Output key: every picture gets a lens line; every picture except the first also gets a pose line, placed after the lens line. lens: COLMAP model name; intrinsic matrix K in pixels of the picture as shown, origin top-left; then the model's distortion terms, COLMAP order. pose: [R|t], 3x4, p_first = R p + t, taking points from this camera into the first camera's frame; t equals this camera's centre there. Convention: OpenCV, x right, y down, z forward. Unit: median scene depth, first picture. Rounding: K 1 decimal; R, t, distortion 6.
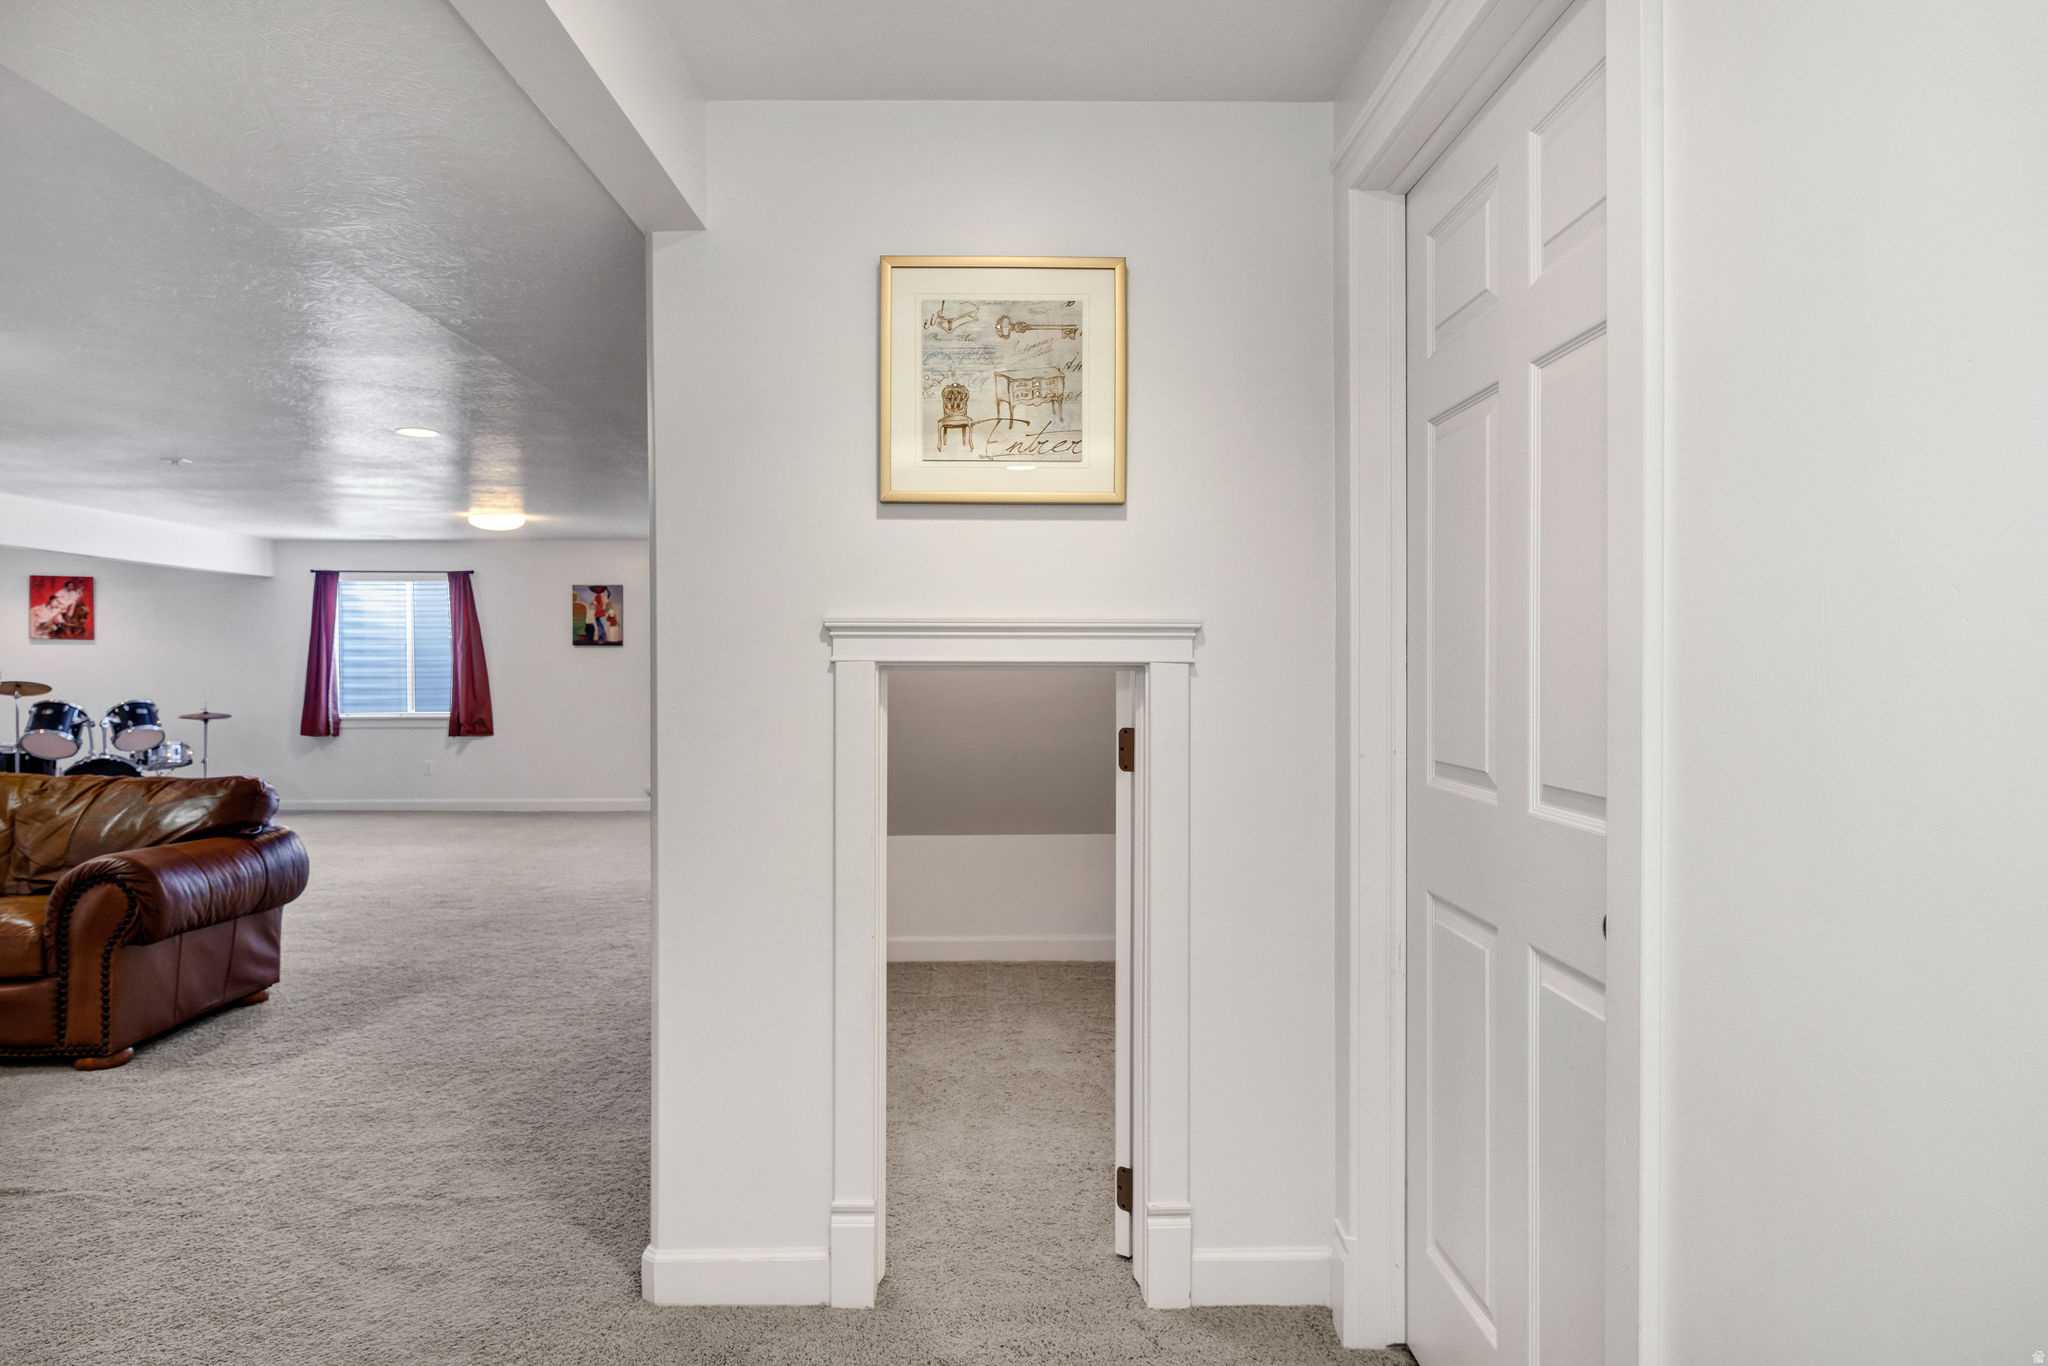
lens RADIAL K [[1185.1, 0, 1023.9], [0, 1185.1, 674.2], [0, 0, 1]] dist [-0.000566, -0.000152]
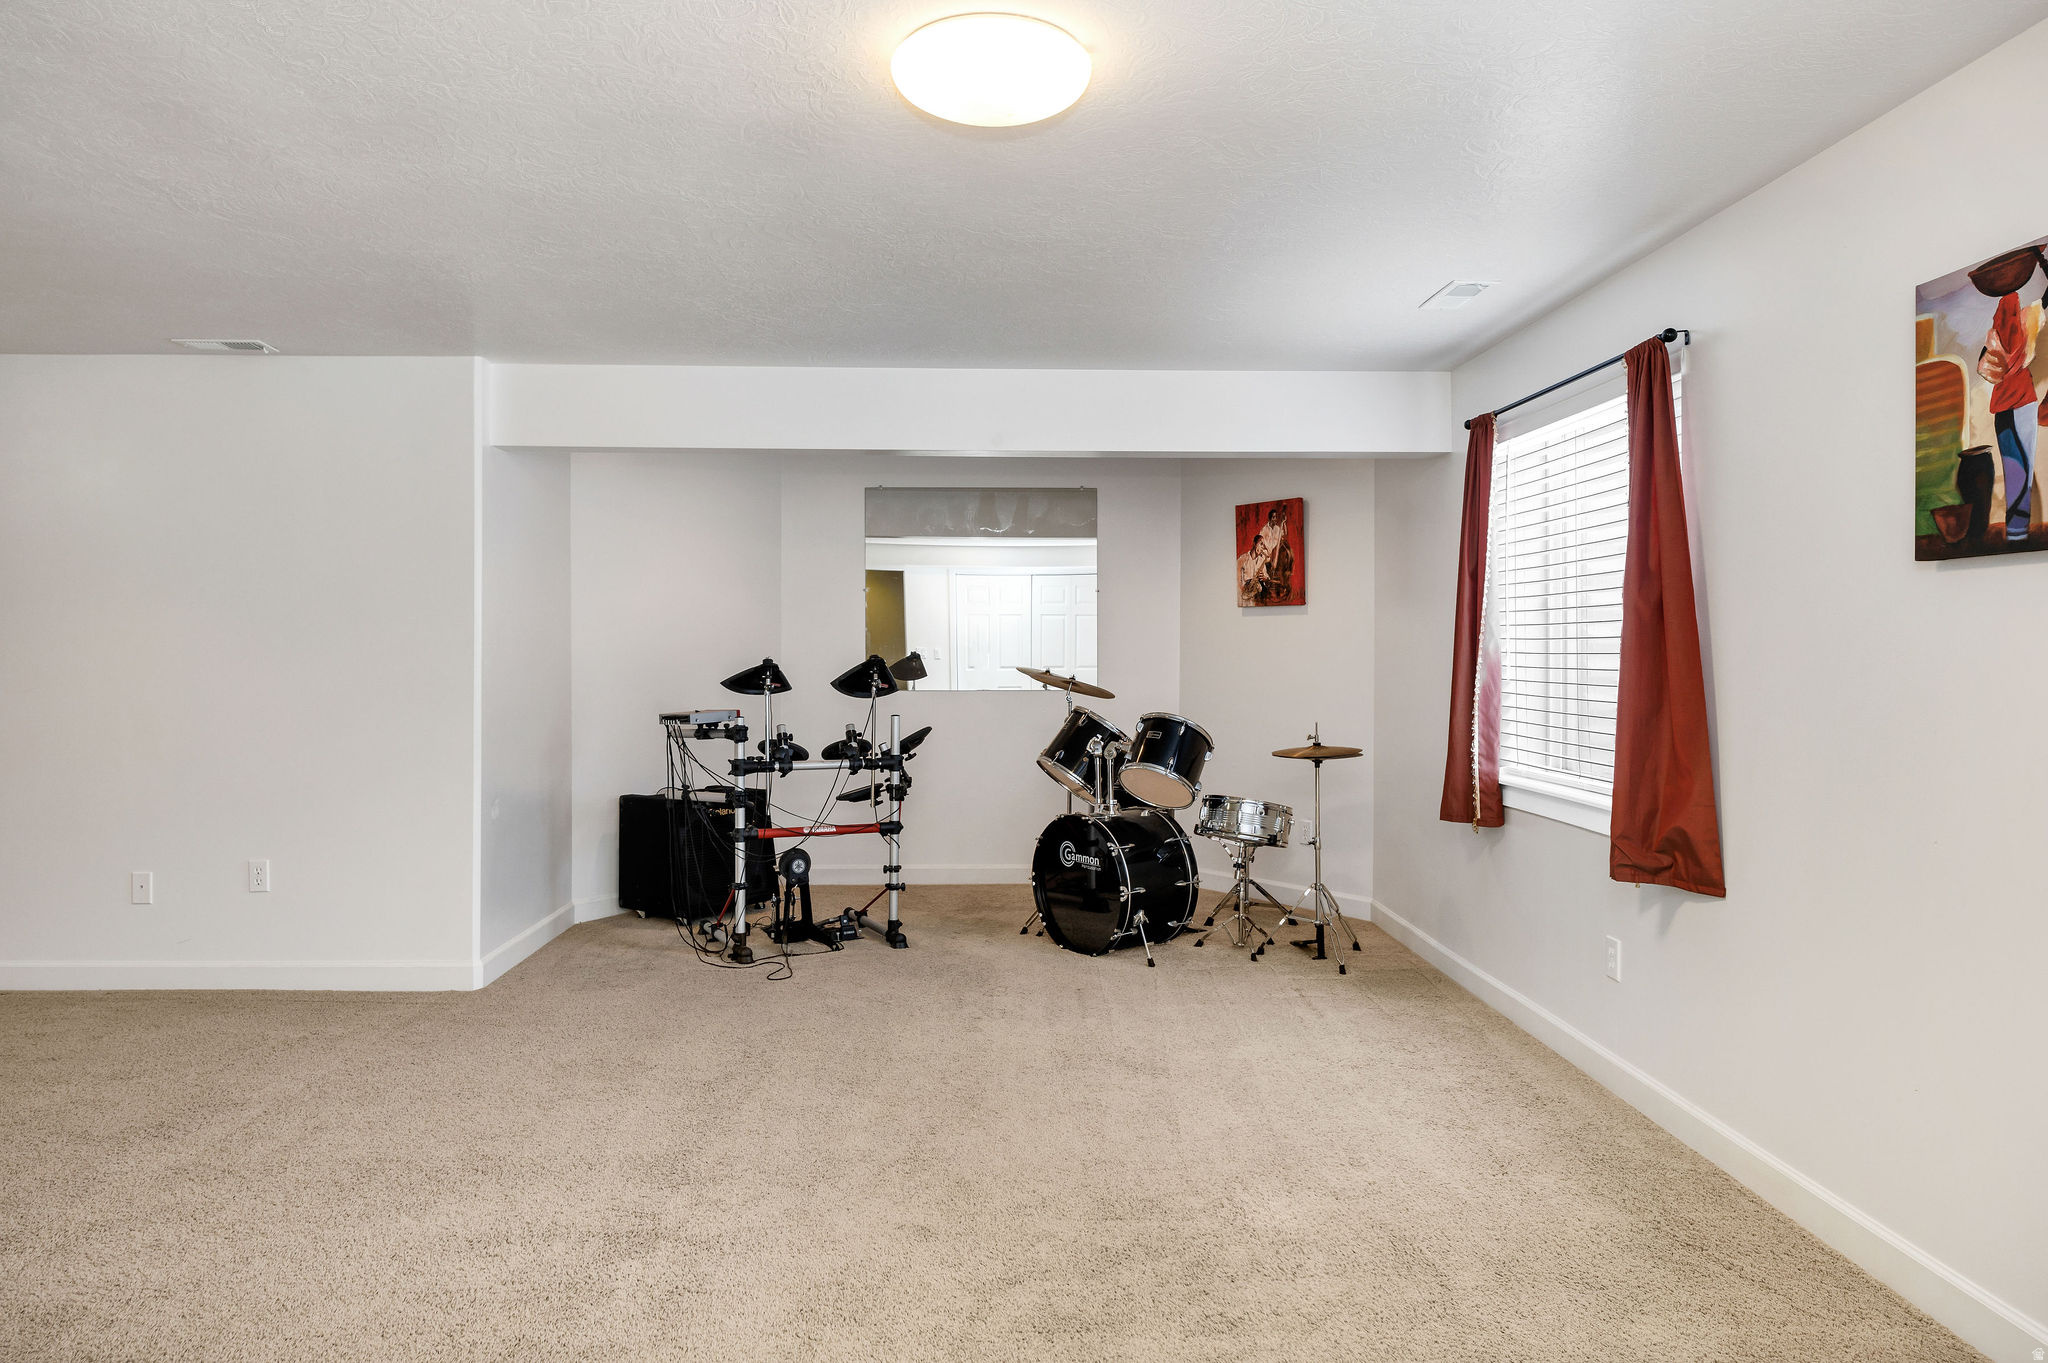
lens RADIAL K [[1310.7, 0, 1021.7], [0, 1310.7, 671.0], [0, 0, 1]] dist [-0.002513, -0.001240]
pose [[0.009400, 0.016419, -0.999821, -0.140320], [-0.008654, 0.999829, 0.016338, -0.006125], [0.999918, 0.008499, 0.009540, 0.849760]]
